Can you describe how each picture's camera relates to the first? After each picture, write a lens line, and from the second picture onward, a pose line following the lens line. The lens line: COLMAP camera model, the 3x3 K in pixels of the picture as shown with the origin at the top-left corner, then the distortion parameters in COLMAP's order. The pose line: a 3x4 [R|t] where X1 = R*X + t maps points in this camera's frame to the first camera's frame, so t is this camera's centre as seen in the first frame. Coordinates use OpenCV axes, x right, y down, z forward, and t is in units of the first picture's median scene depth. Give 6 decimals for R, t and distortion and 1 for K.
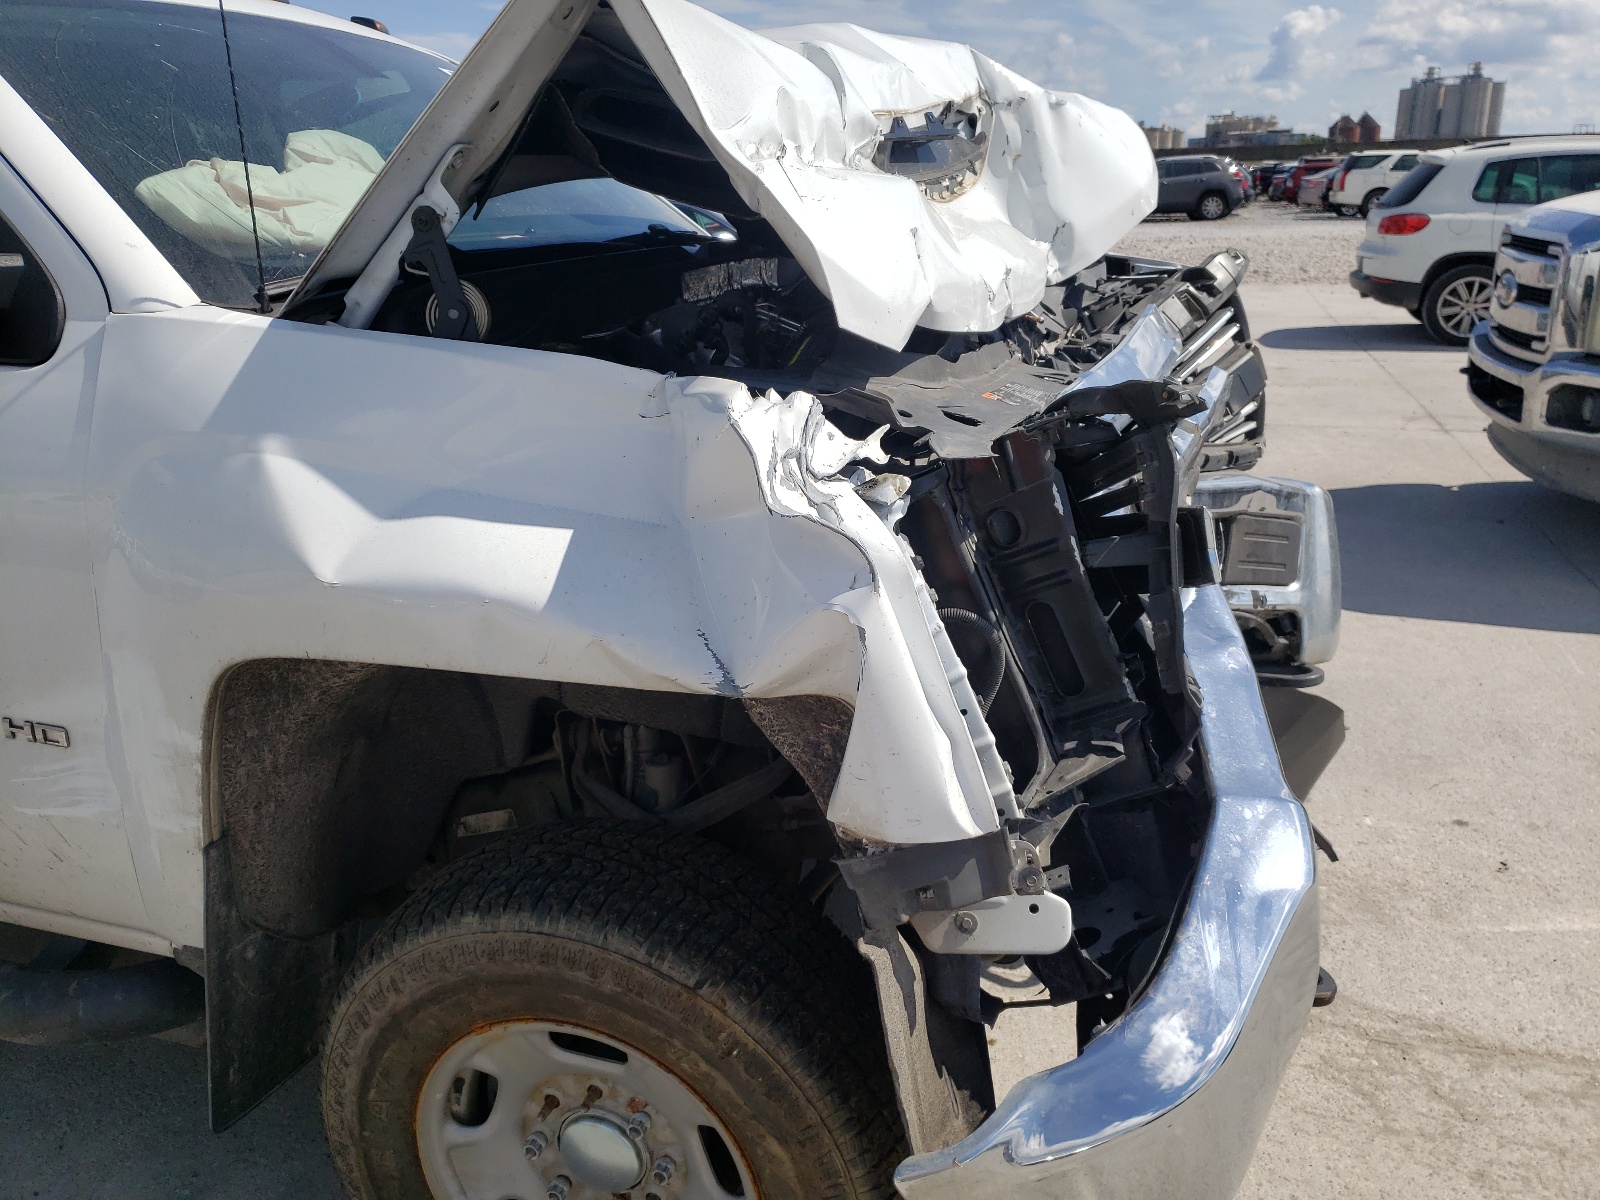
lens RADIAL K [[1218.7, 0, 807.4], [0, 1218.7, 573.5], [0, 0, 1]] dist [0.000326, 0.000101]
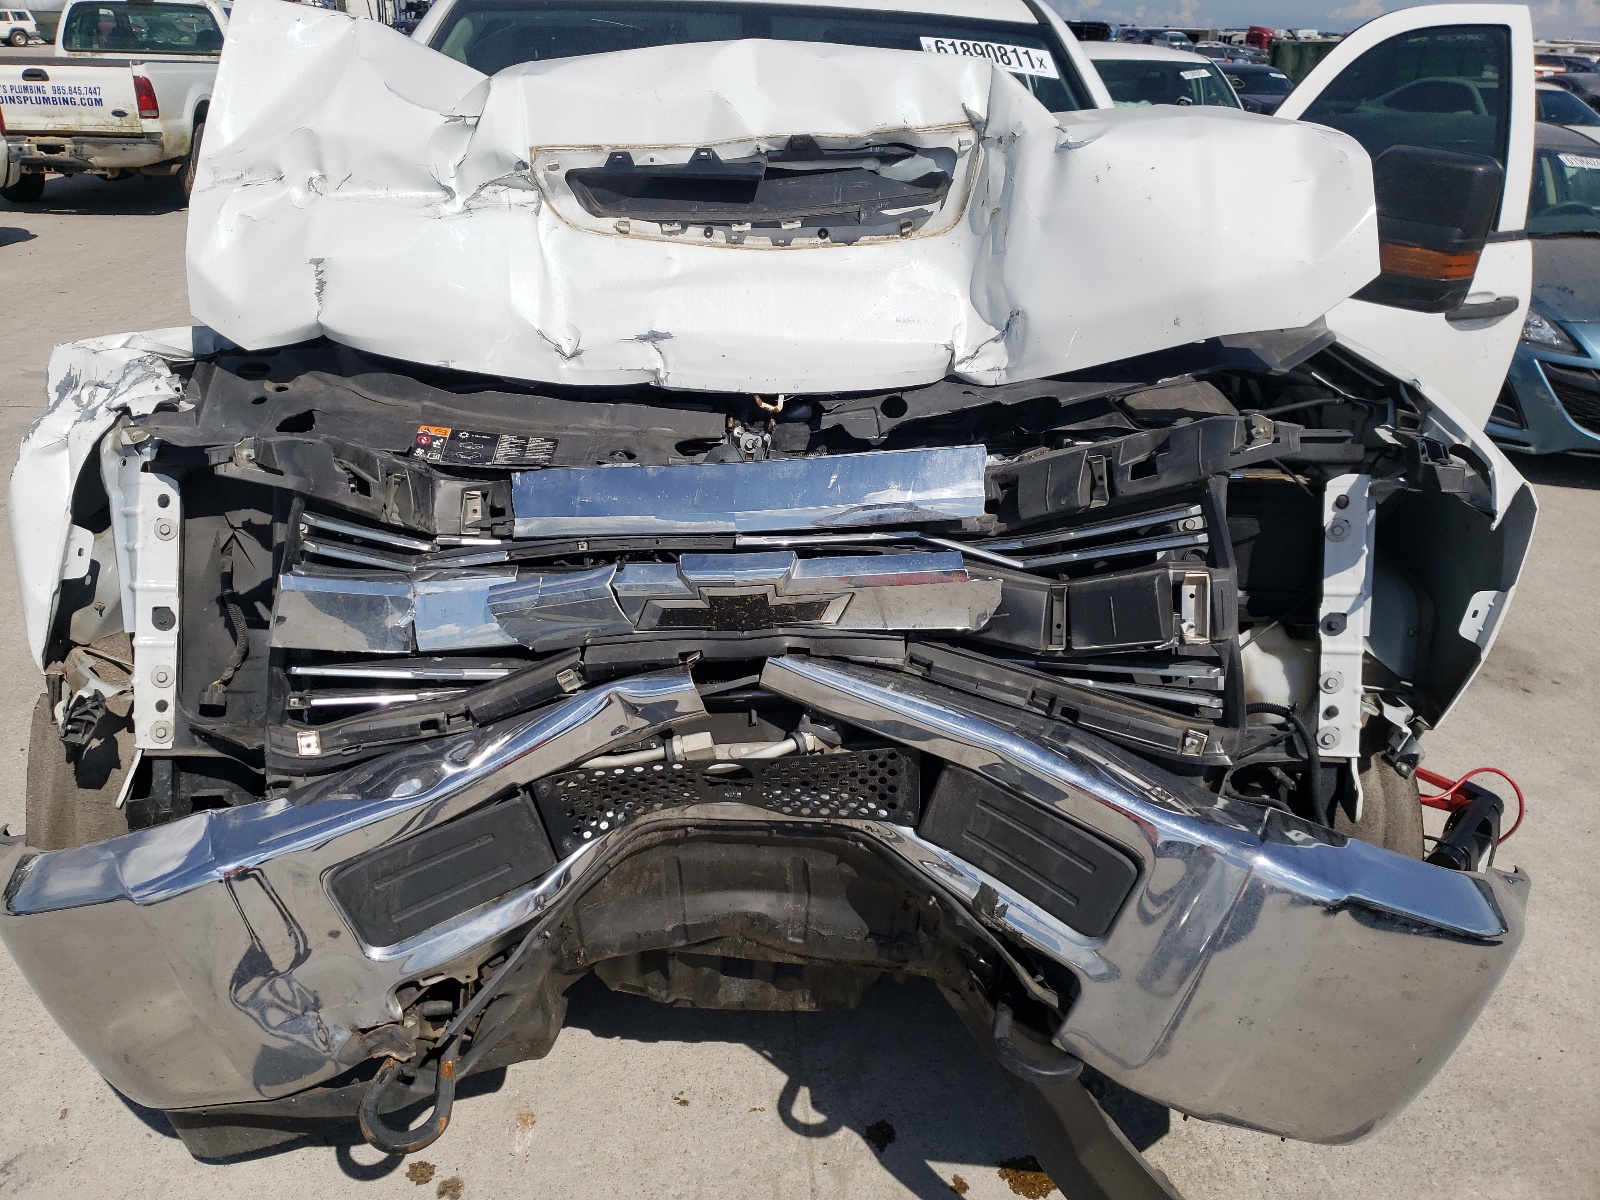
lens RADIAL K [[1243.2, 0, 800.0], [0, 1243.2, 600.0], [0, 0, 1]] dist [0.027087, -0.003760]
pose [[0.340174, 0.409182, -0.846671, 1.352464], [-0.327594, 0.895531, 0.301175, -0.487088], [0.881456, 0.174913, 0.438682, 0.909005]]
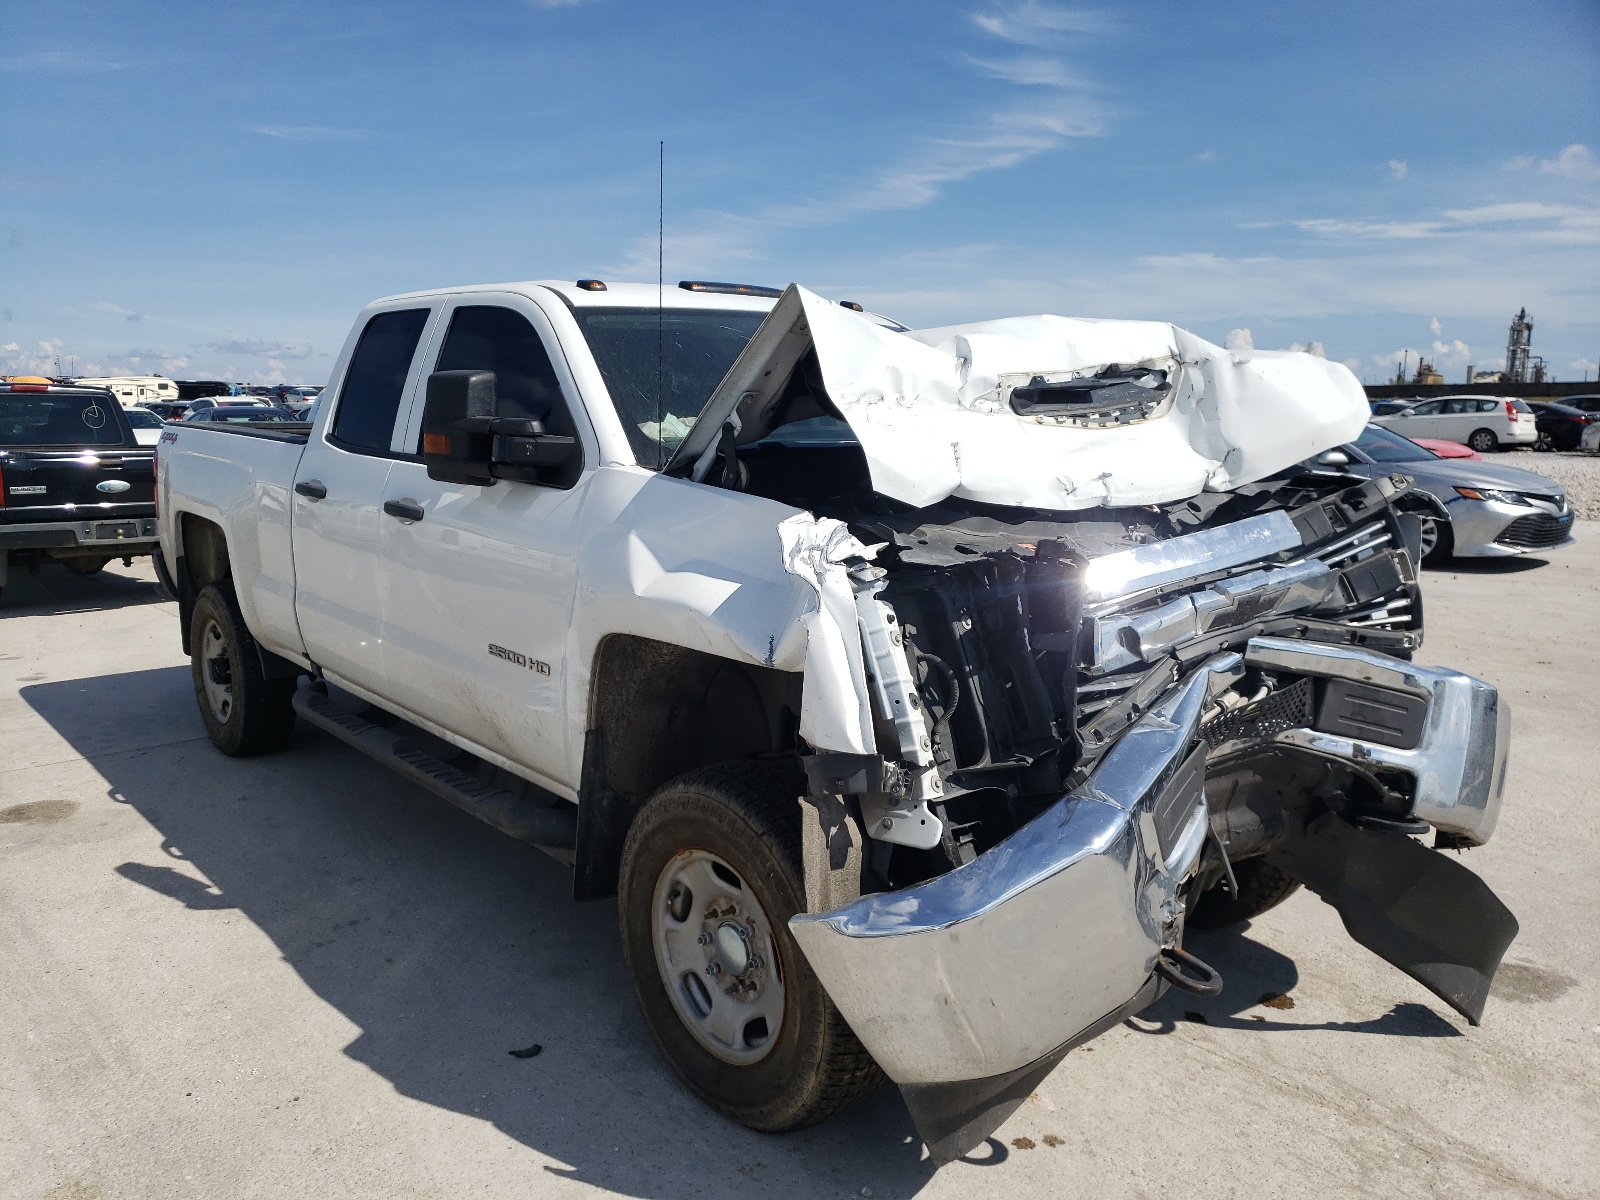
lens RADIAL K [[1243.2, 0, 800.0], [0, 1243.2, 600.0], [0, 0, 1]] dist [0.027087, -0.003760]
pose [[0.849052, 0.104599, -0.517851, 0.828242], [-0.180505, 0.978652, -0.098275, 0.152905], [0.496516, 0.176915, 0.849807, -0.585512]]
